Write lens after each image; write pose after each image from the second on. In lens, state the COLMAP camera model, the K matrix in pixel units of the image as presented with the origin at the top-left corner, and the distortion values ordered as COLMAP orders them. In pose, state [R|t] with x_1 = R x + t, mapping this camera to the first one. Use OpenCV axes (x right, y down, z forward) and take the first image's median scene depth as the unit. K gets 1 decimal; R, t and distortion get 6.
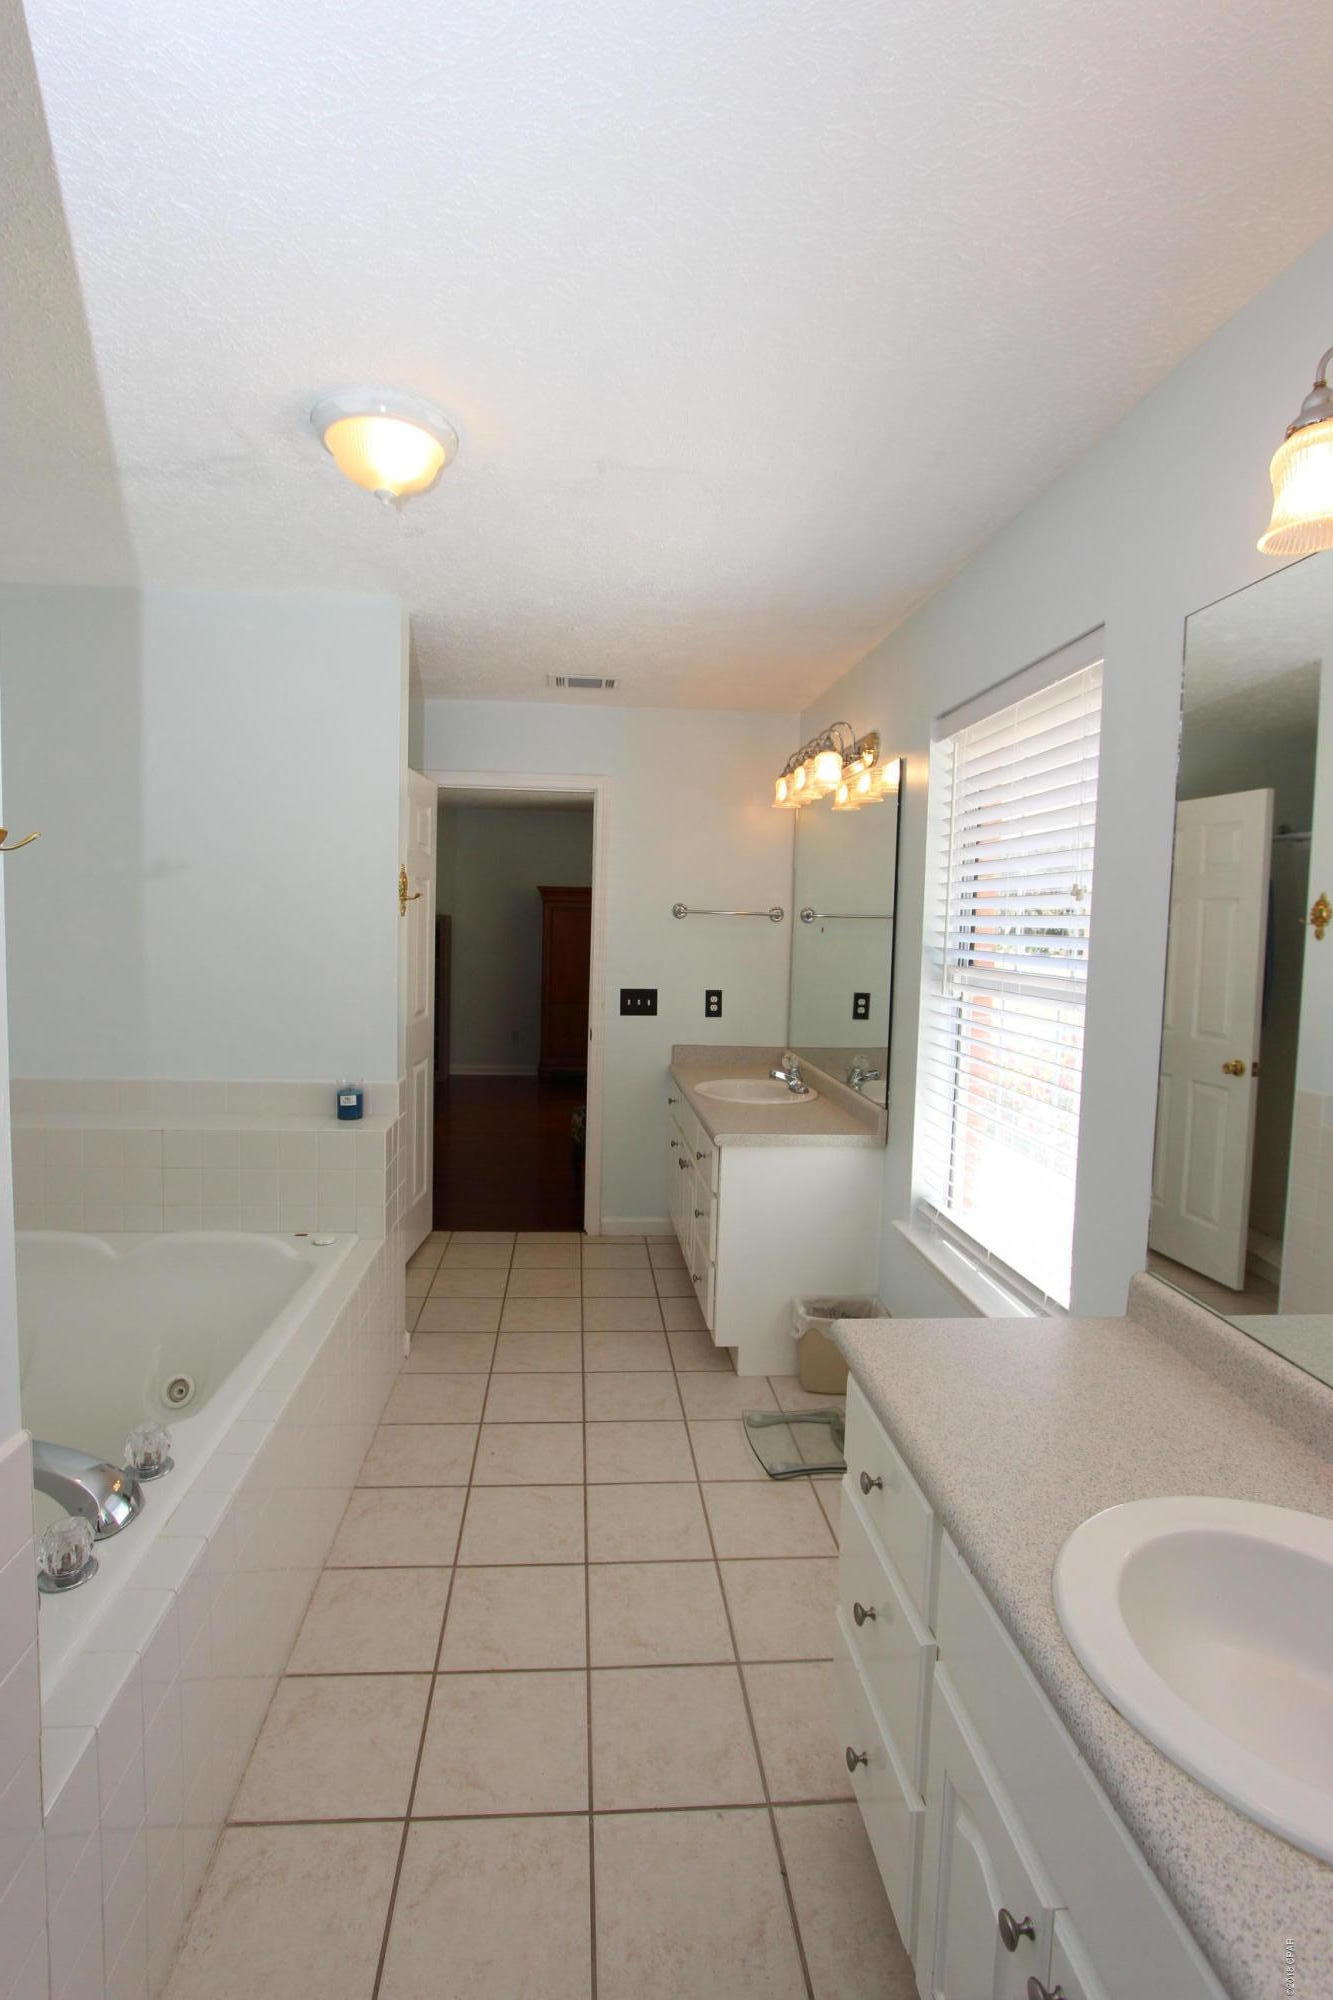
lens RADIAL K [[928.5, 0, 664.2], [0, 928.5, 978.8], [0, 0, 1]] dist [-0.018041, -0.000185]
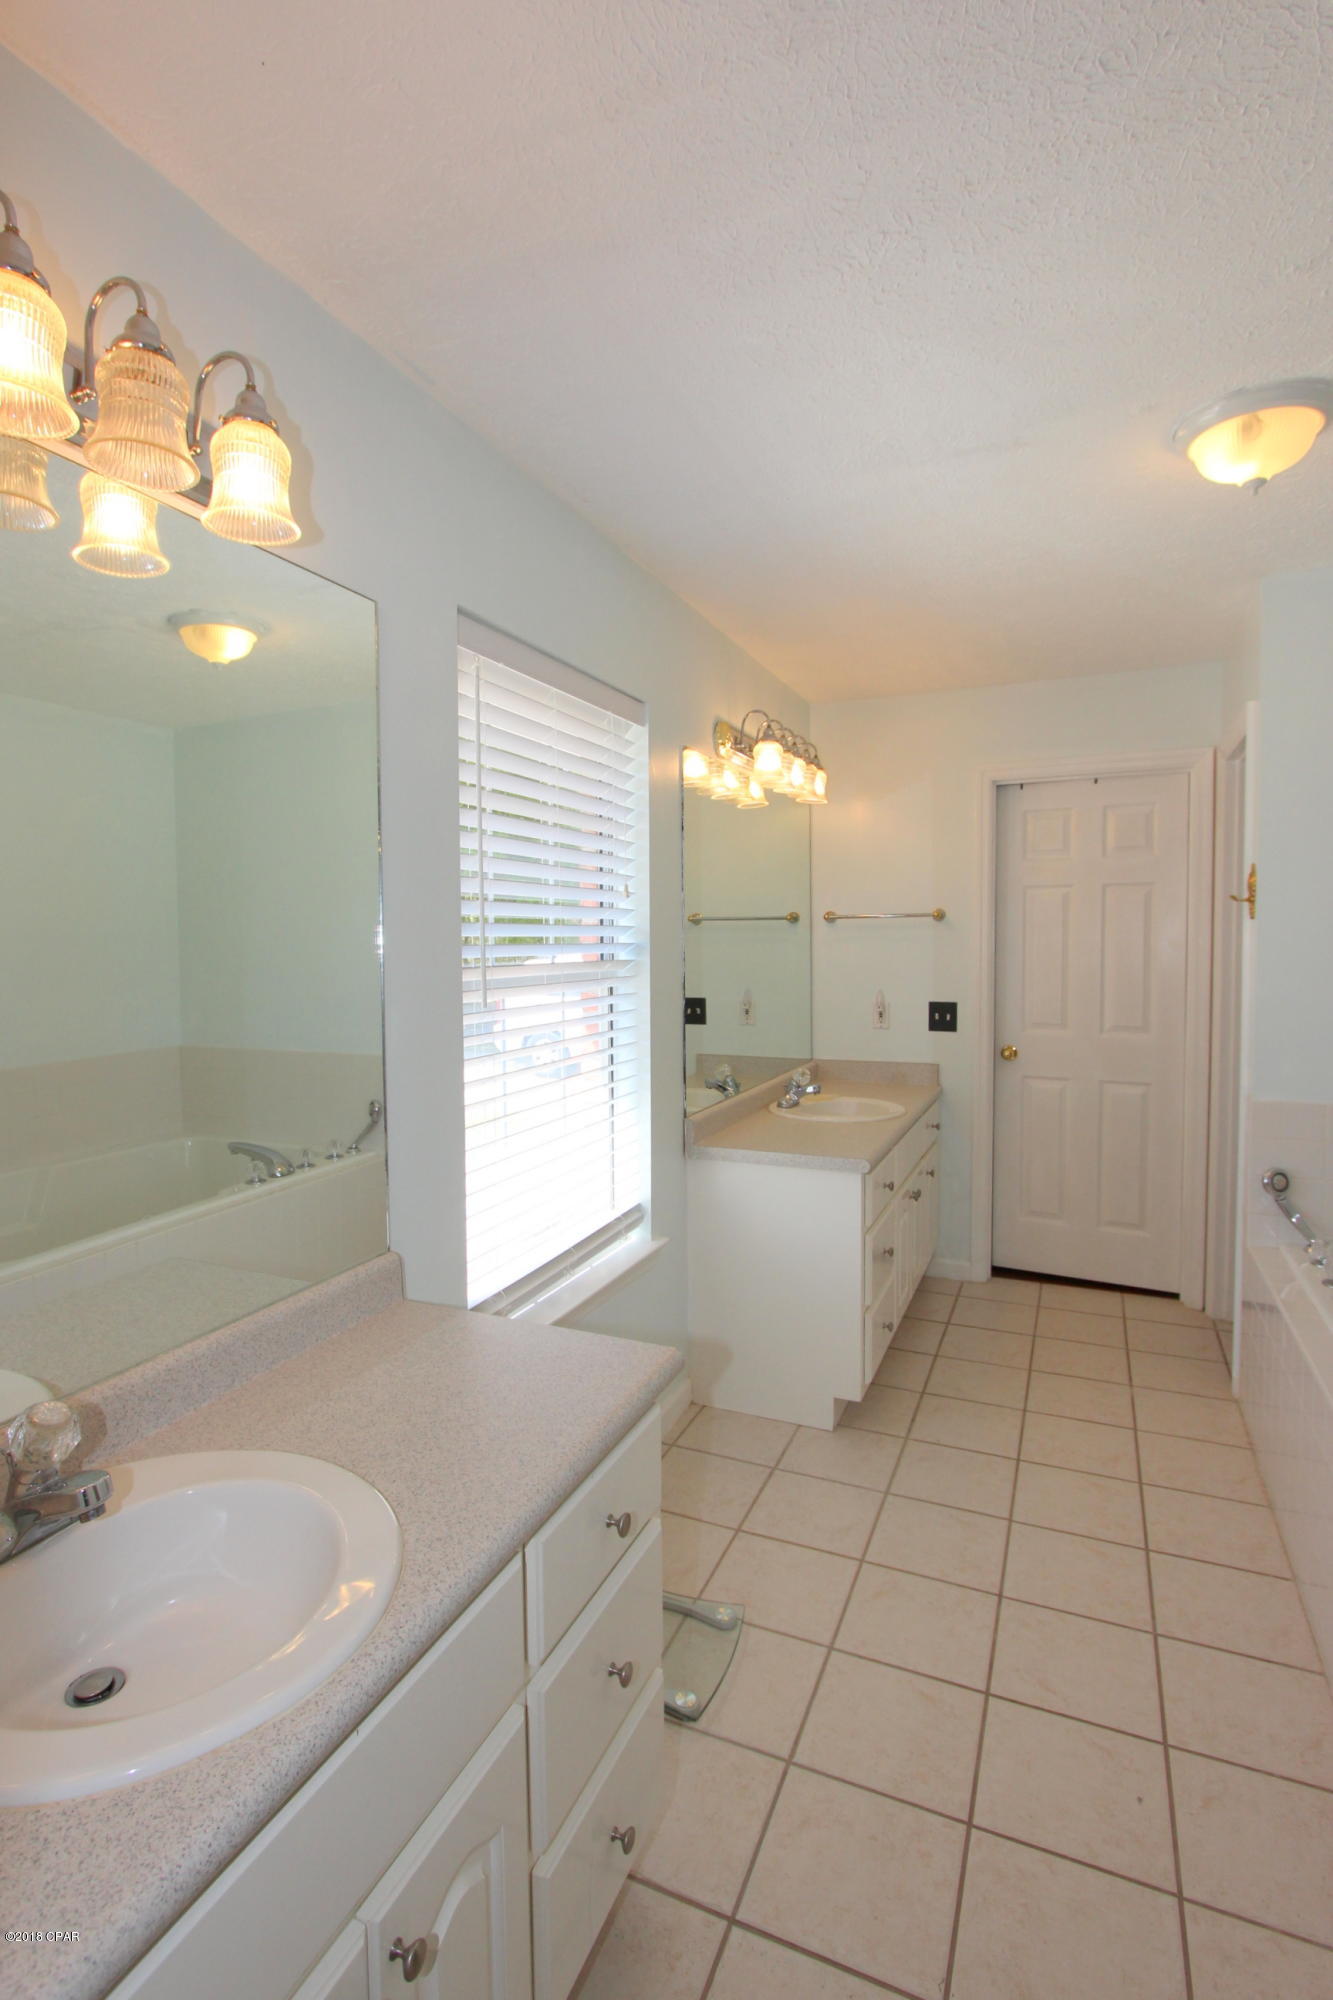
lens RADIAL K [[928.5, 0, 664.2], [0, 928.5, 978.8], [0, 0, 1]] dist [-0.018041, -0.000185]
pose [[-0.865262, -0.036344, 0.500001, -0.214811], [0.019108, 0.994253, 0.105336, -0.090002], [-0.500956, 0.100697, -0.859595, 1.761896]]
